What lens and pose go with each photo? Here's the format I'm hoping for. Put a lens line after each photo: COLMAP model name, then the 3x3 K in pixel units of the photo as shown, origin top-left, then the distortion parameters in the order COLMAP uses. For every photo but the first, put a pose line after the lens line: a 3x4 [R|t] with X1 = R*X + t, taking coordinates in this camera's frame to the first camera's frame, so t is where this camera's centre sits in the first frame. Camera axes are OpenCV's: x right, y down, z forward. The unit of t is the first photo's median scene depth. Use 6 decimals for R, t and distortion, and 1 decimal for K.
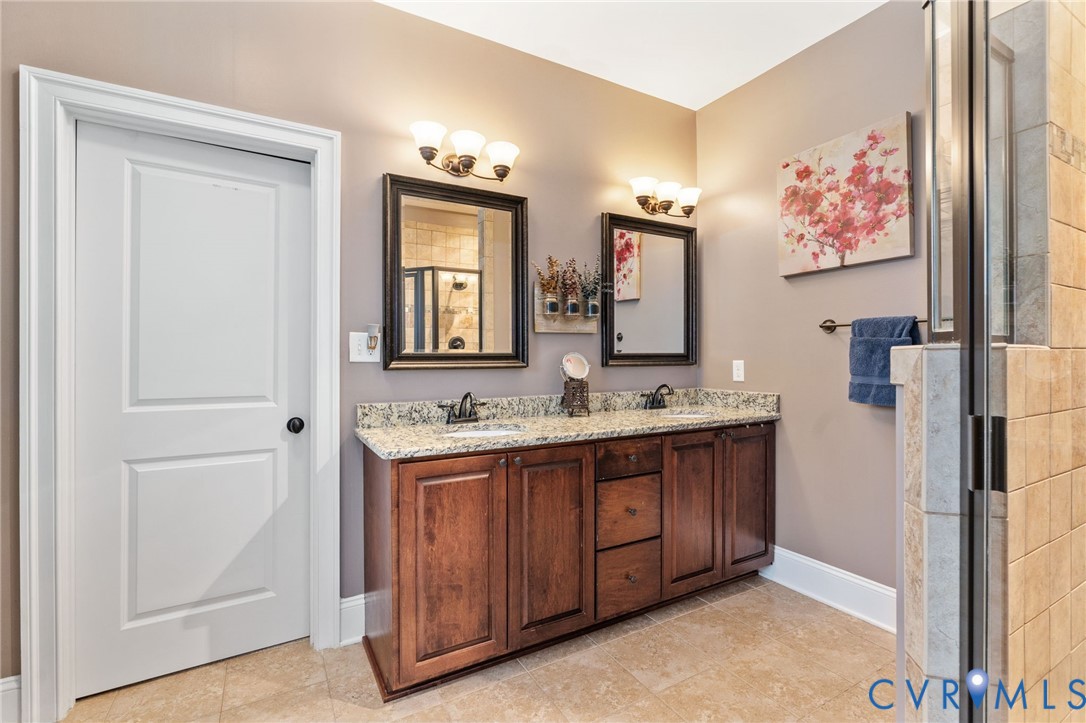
lens RADIAL K [[498.9, 0, 544.0], [0, 498.9, 357.9], [0, 0, 1]] dist [-0.000472, 0.000220]
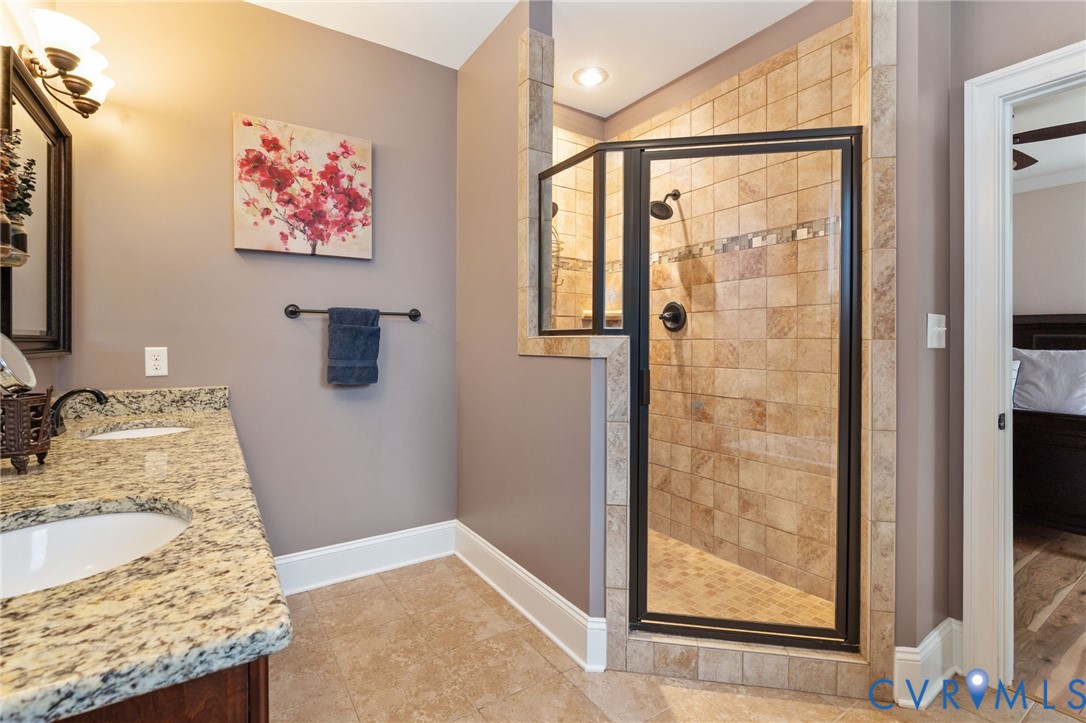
lens RADIAL K [[498.9, 0, 551.4], [0, 498.9, 342.3], [0, 0, 1]] dist [-0.000472, 0.000220]
pose [[-0.075671, 0.000139, 0.997133, -0.461549], [0.002983, 0.999996, 0.000087, -0.000669], [-0.997128, 0.002981, -0.075672, 0.579974]]
